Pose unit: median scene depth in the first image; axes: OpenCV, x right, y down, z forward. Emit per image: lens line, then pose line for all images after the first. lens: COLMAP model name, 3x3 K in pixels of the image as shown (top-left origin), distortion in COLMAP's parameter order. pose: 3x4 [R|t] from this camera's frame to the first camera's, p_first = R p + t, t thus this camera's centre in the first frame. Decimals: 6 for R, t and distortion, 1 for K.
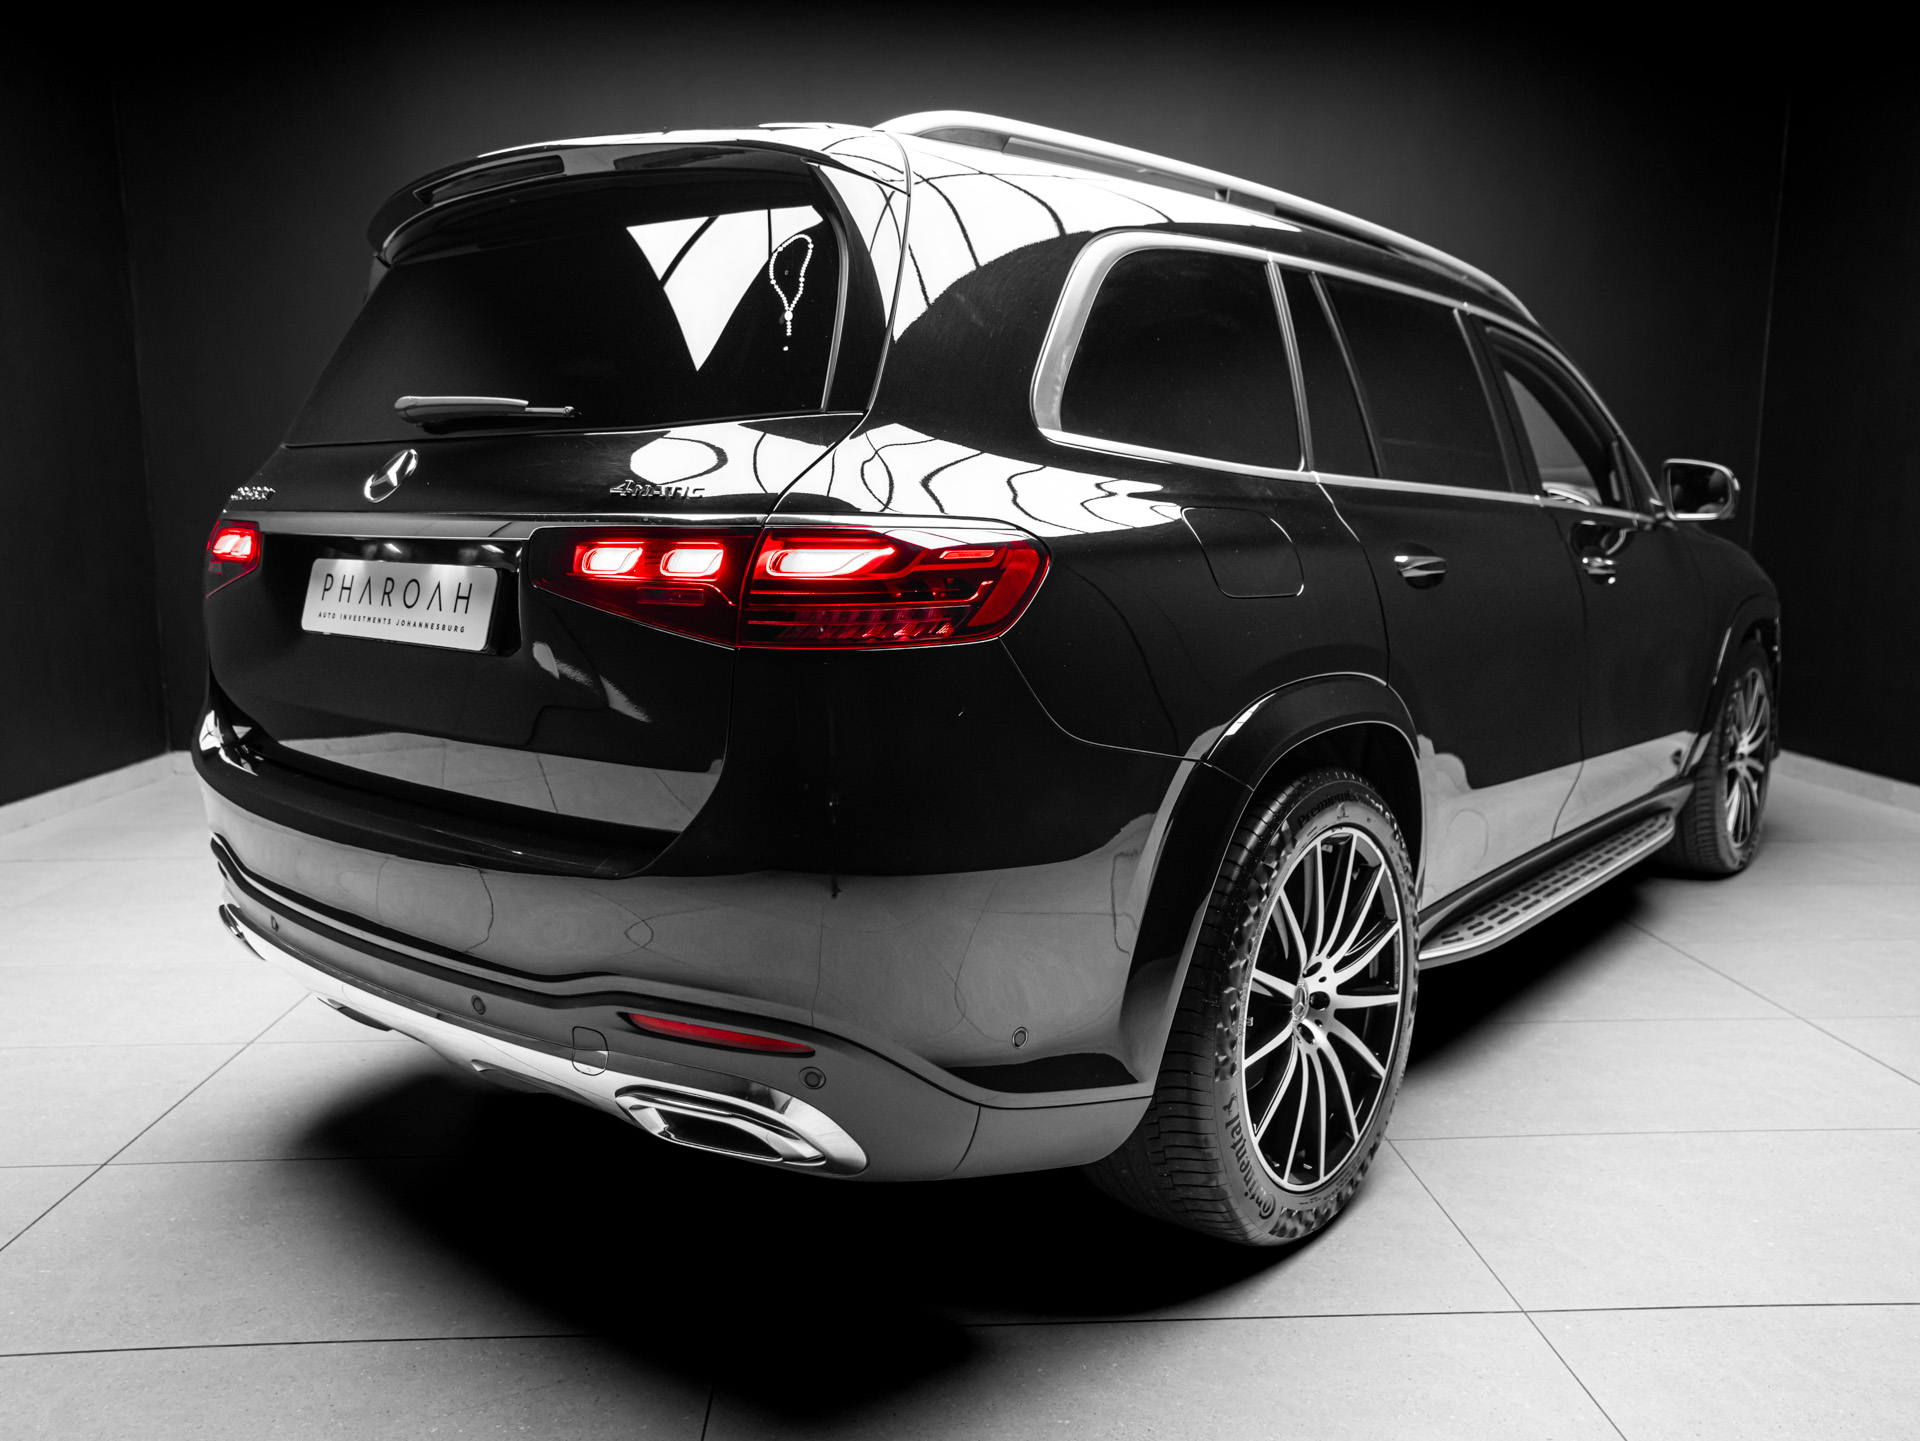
lens RADIAL K [[1415.4, 0, 952.9], [0, 1415.4, 720.4], [0, 0, 1]] dist [-0.003890, -0.000006]
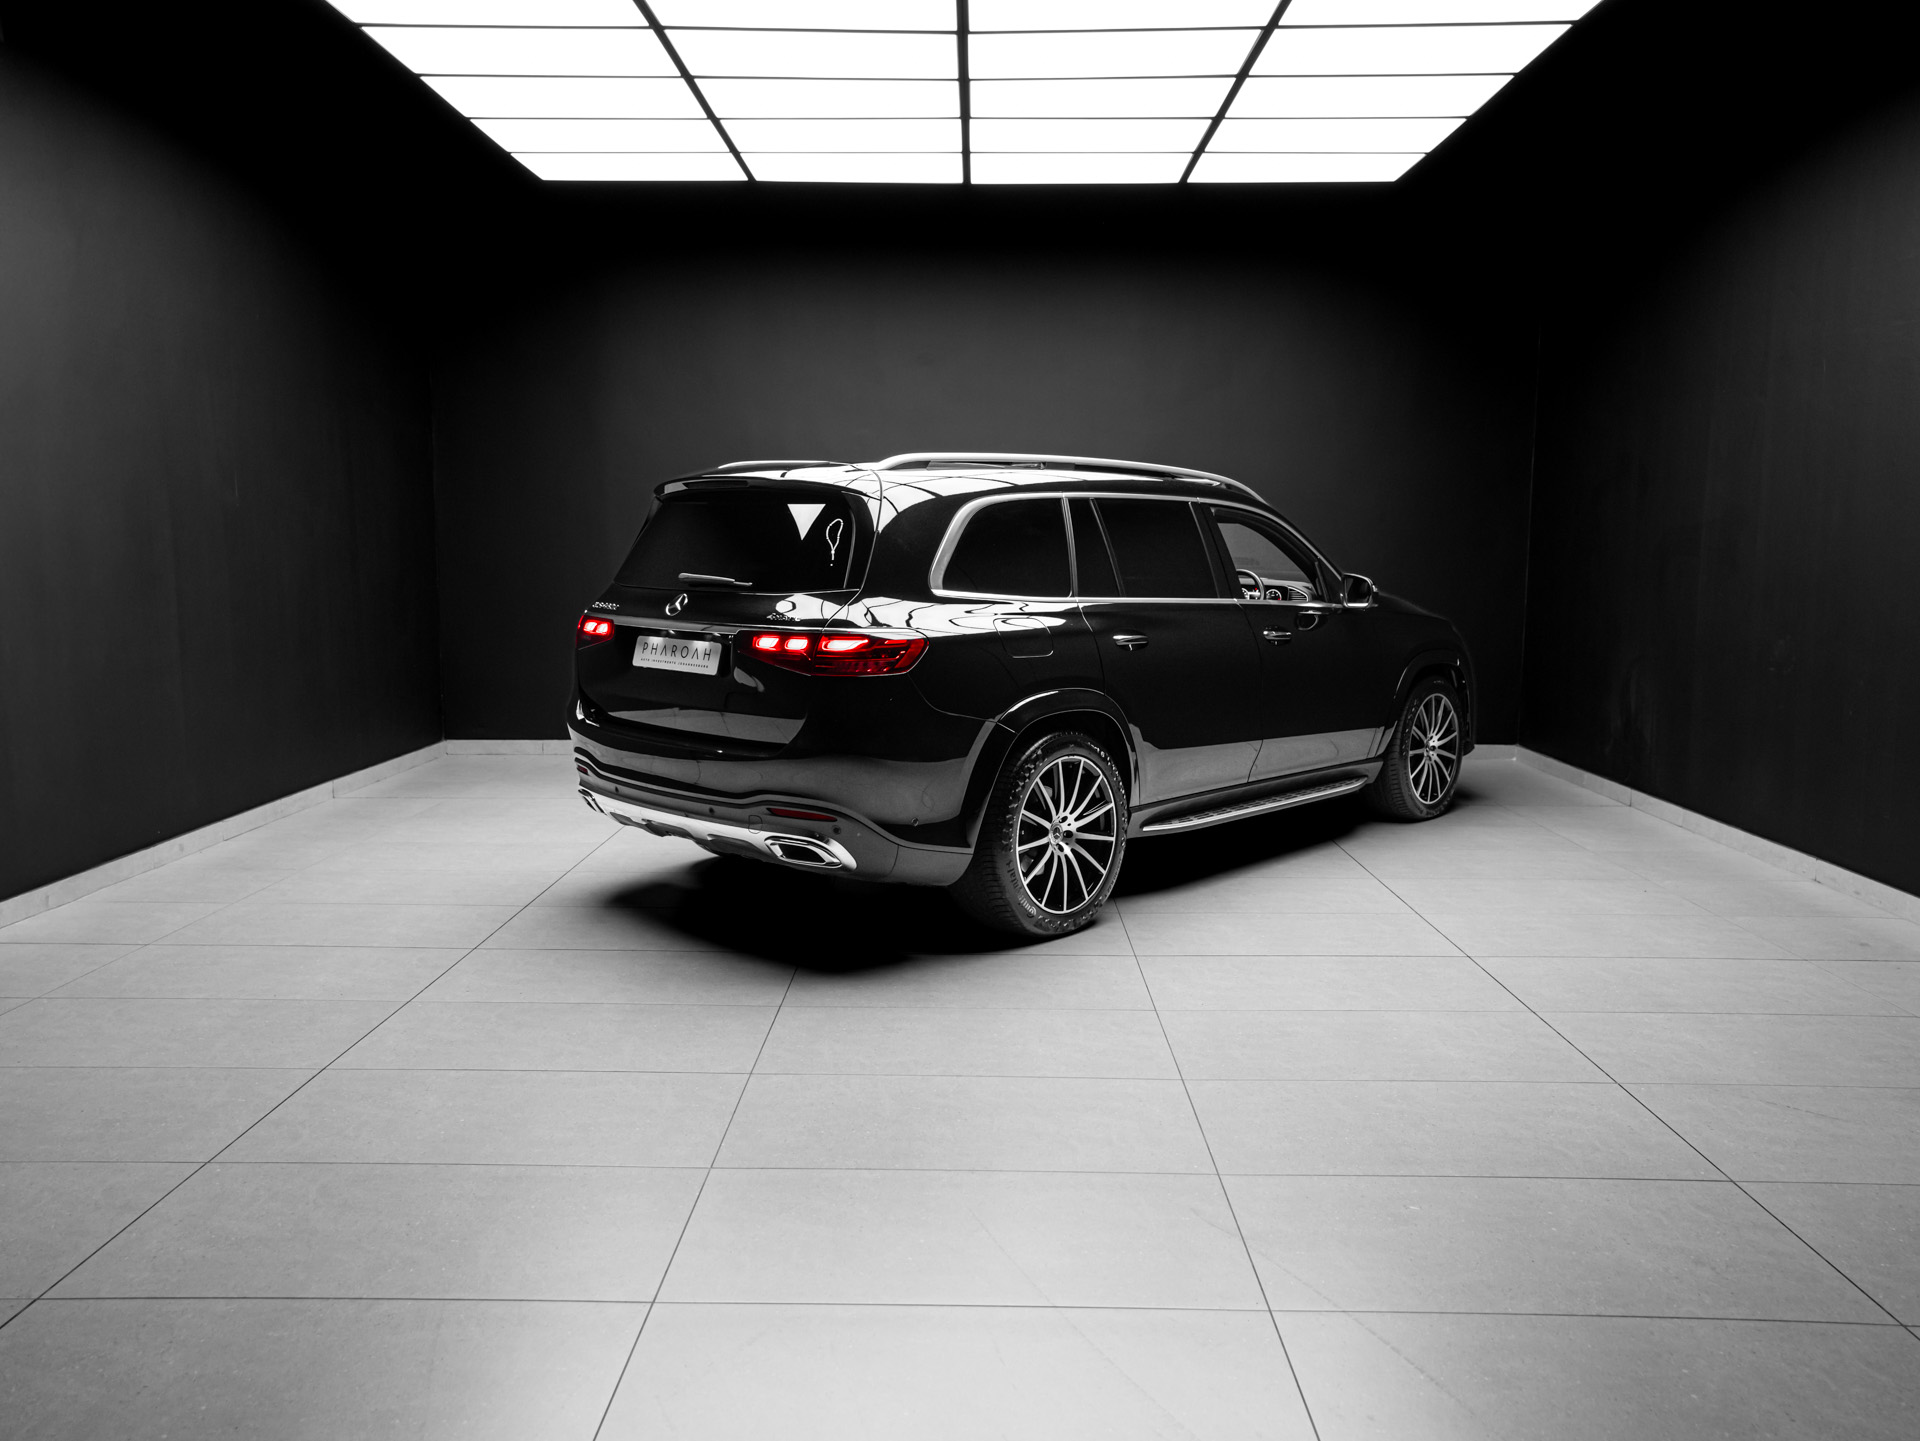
lens RADIAL K [[1415.4, 0, 952.9], [0, 1415.4, 720.4], [0, 0, 1]] dist [-0.003890, -0.000006]
pose [[0.998013, 0.012088, -0.061843, 0.233553], [-0.013320, 0.999720, -0.019548, 0.069681], [0.061590, 0.020333, 0.997894, -1.379866]]
